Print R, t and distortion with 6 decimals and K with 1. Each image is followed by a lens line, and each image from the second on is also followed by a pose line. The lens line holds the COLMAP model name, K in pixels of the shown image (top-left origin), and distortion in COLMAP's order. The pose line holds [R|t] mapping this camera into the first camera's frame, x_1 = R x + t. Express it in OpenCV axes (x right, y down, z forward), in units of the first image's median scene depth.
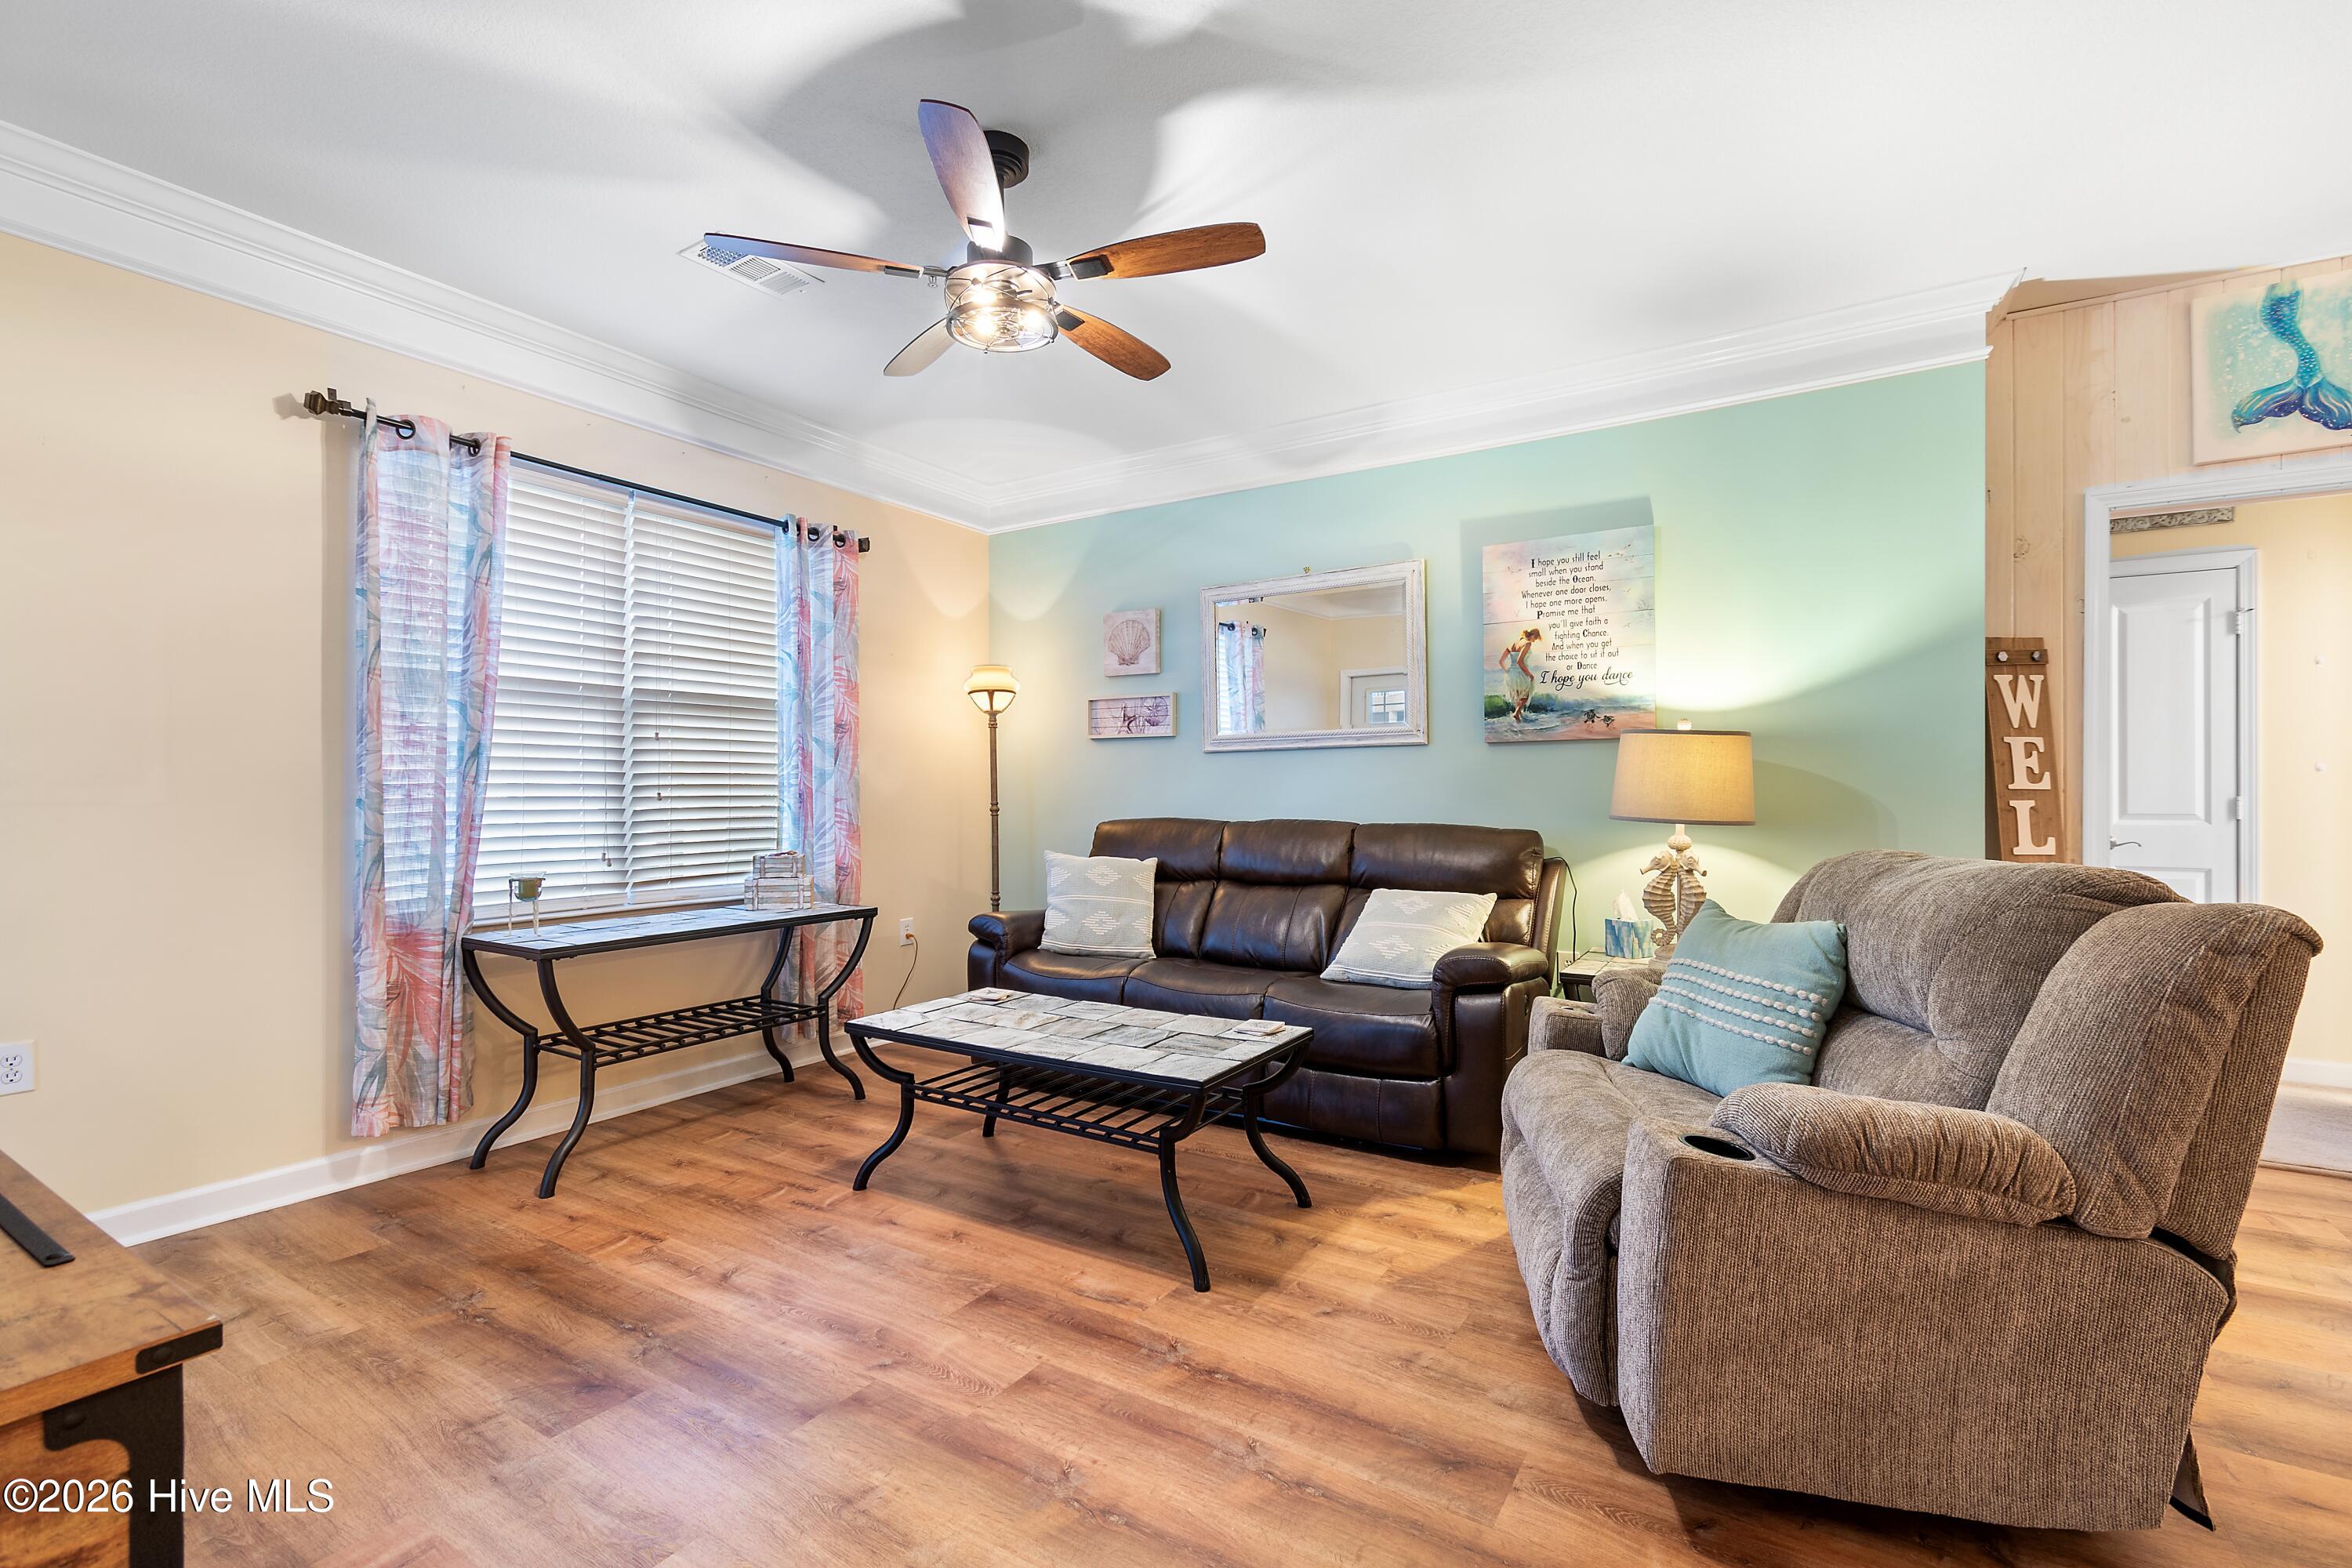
lens RADIAL K [[1037.8, 0, 1190.1], [0, 1037.8, 789.2], [0, 0, 1]] dist [0.000848, 0.000162]
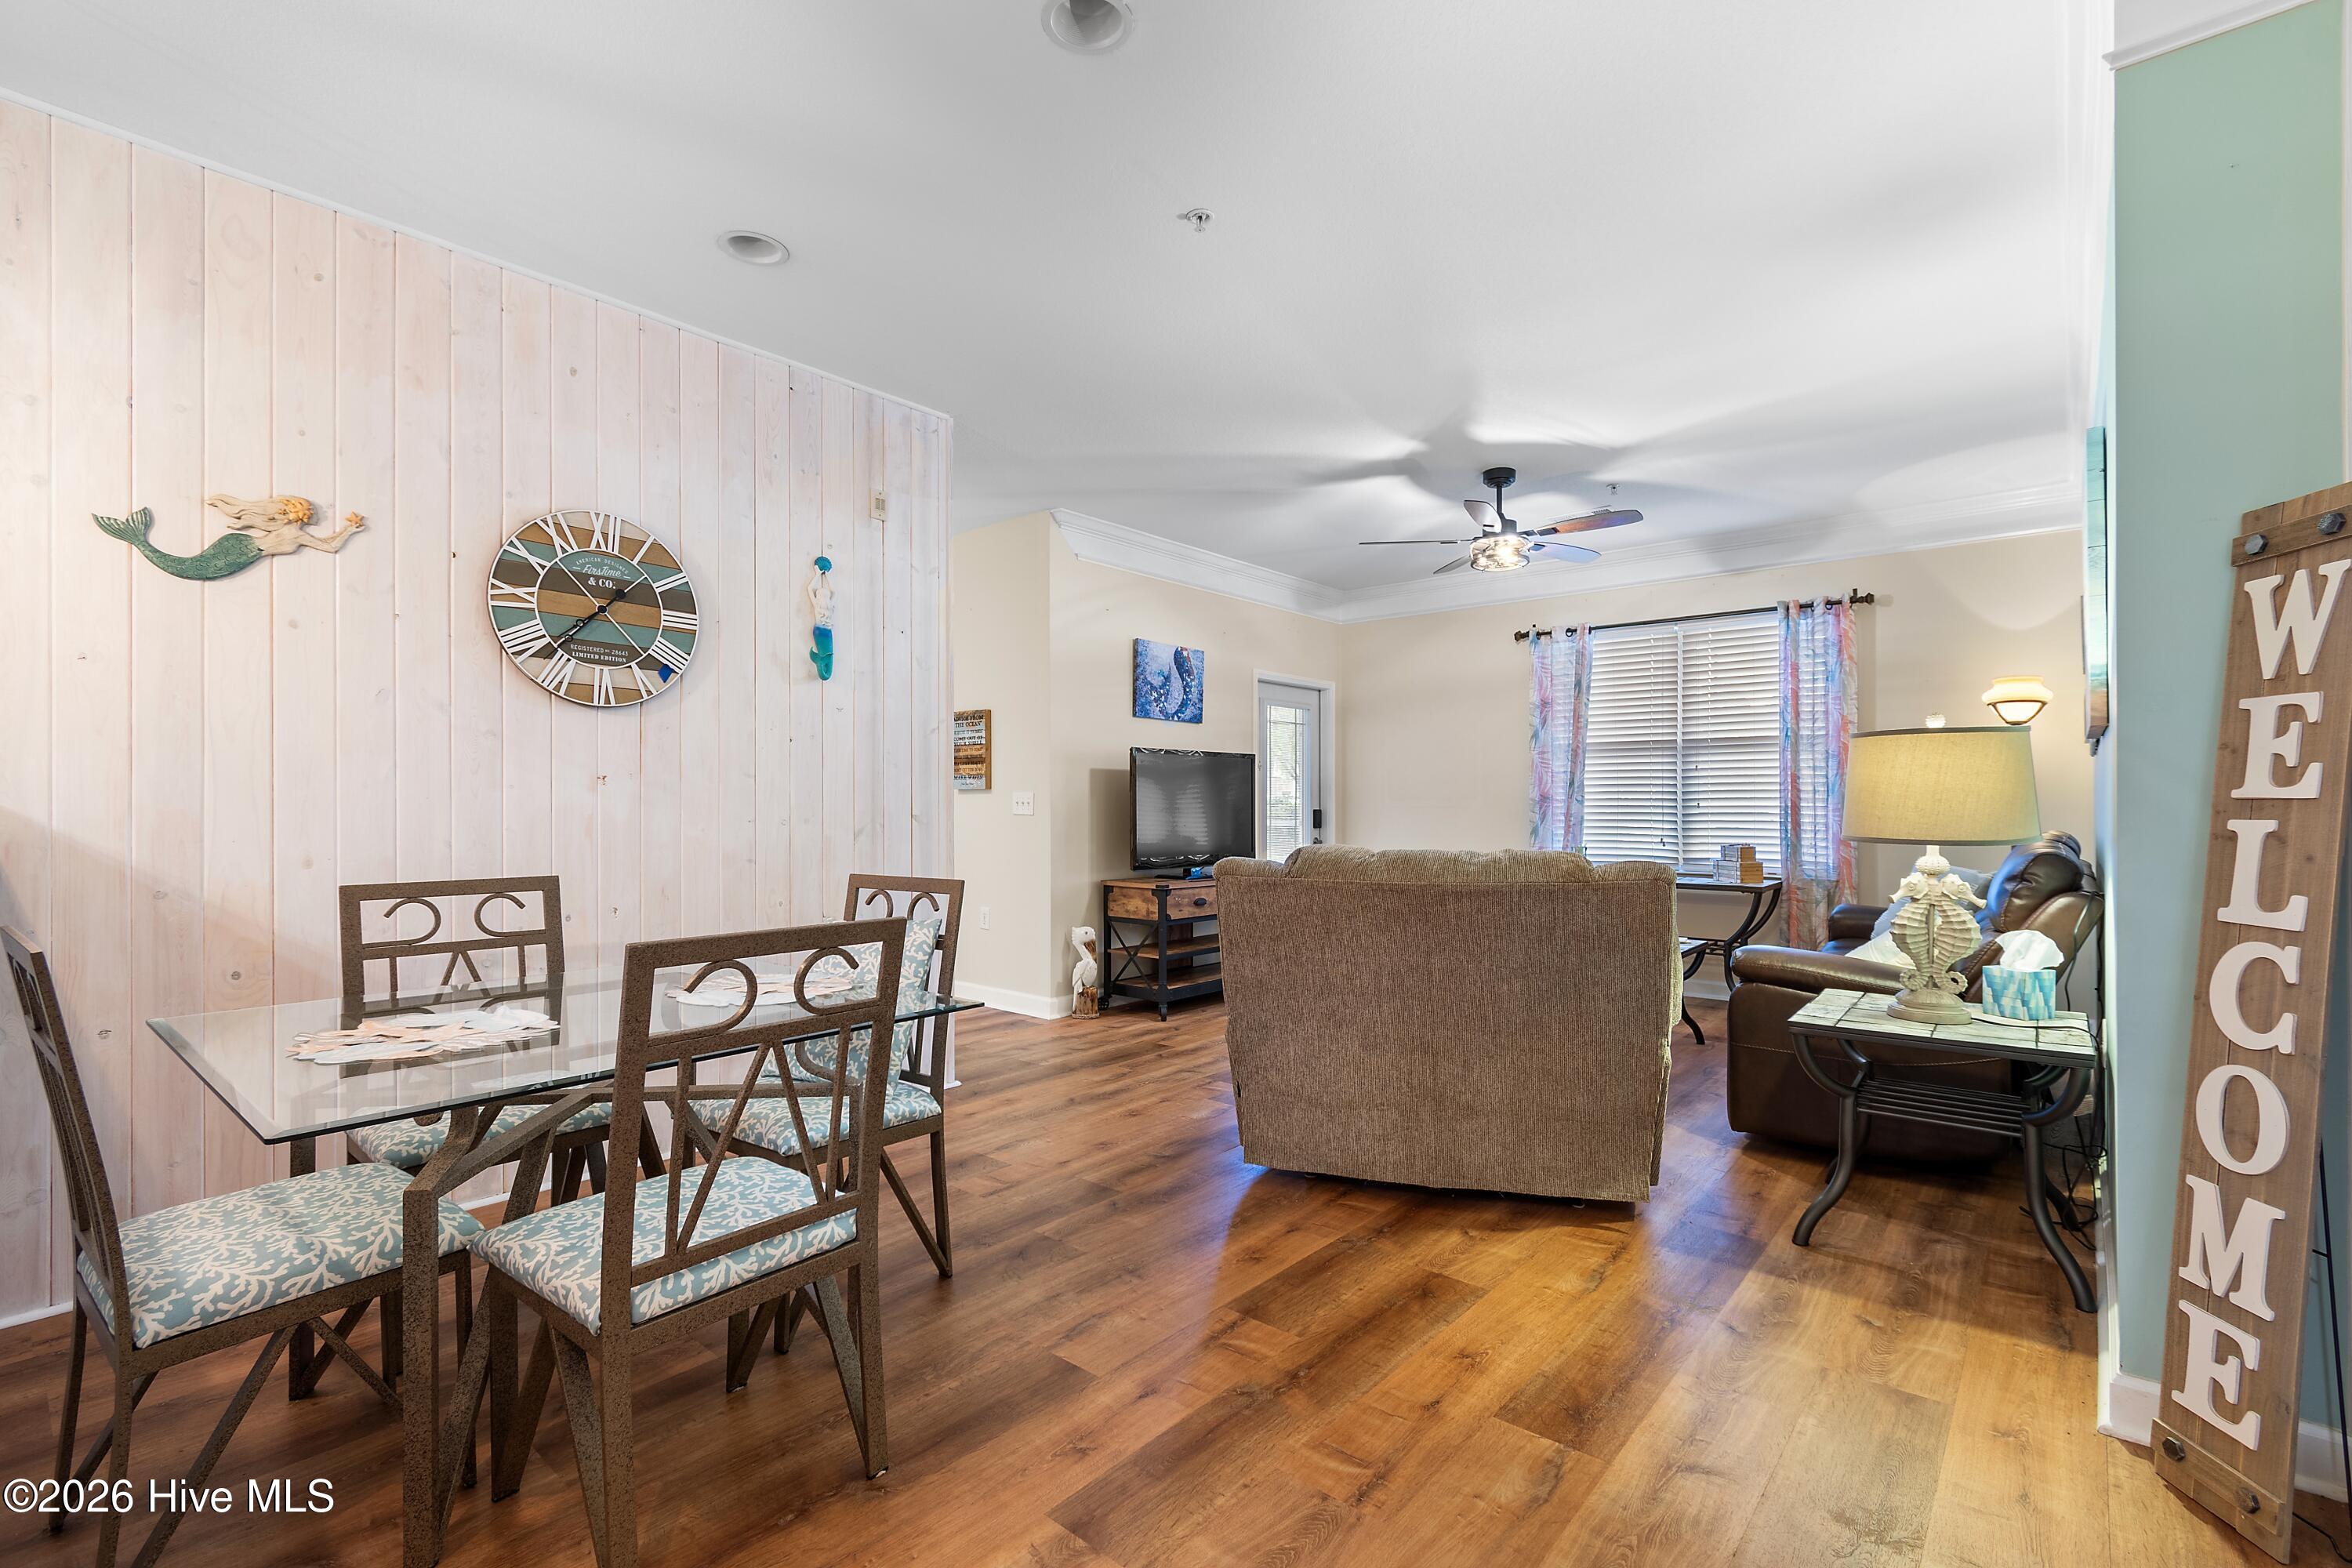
lens RADIAL K [[1042.4, 0, 1192.0], [0, 1042.4, 796.0], [0, 0, 1]] dist [0.002127, 0.000210]
pose [[-0.149835, -0.006022, -0.988693, 1.379127], [0.003076, 0.999974, -0.006557, 0.000606], [0.988706, -0.004024, -0.149813, 0.547642]]
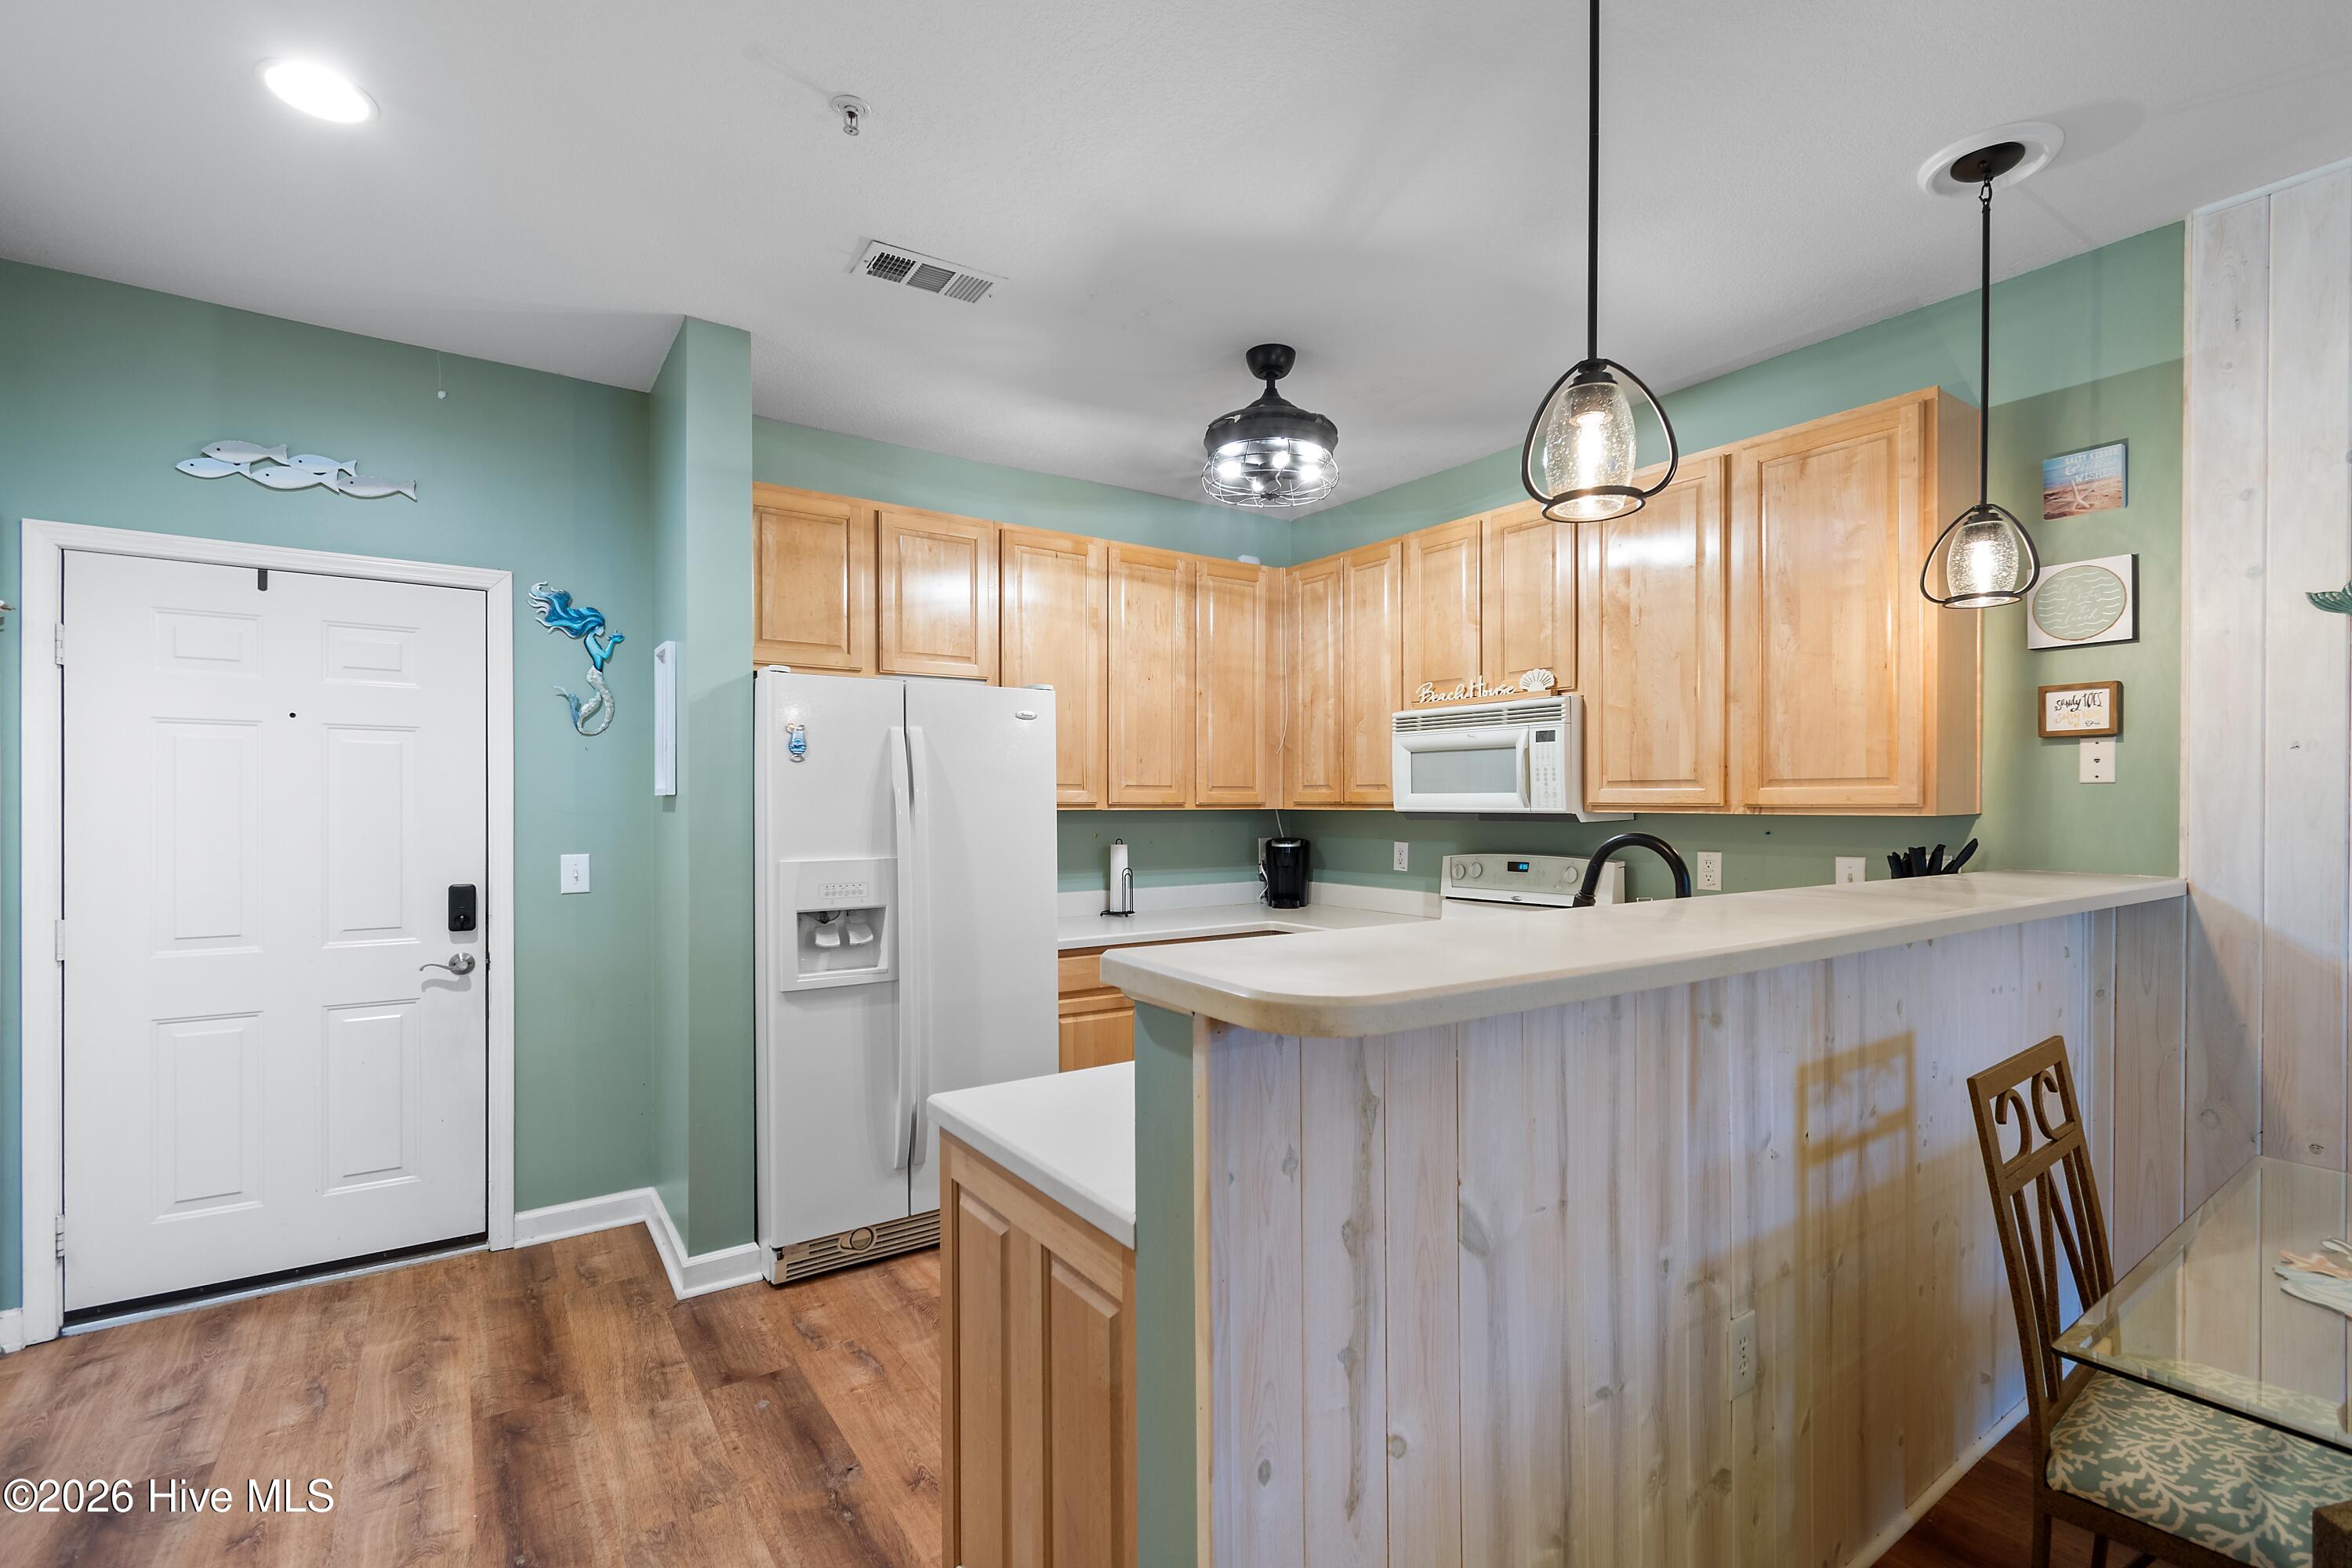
lens RADIAL K [[1044.3, 0, 1186.0], [0, 1044.3, 813.0], [0, 0, 1]] dist [-0.000454, 0.000674]
pose [[-0.919636, -0.006604, 0.392716, 1.181175], [-0.003391, 0.999955, 0.008876, -0.062198], [-0.392757, 0.006831, -0.919617, 0.598254]]
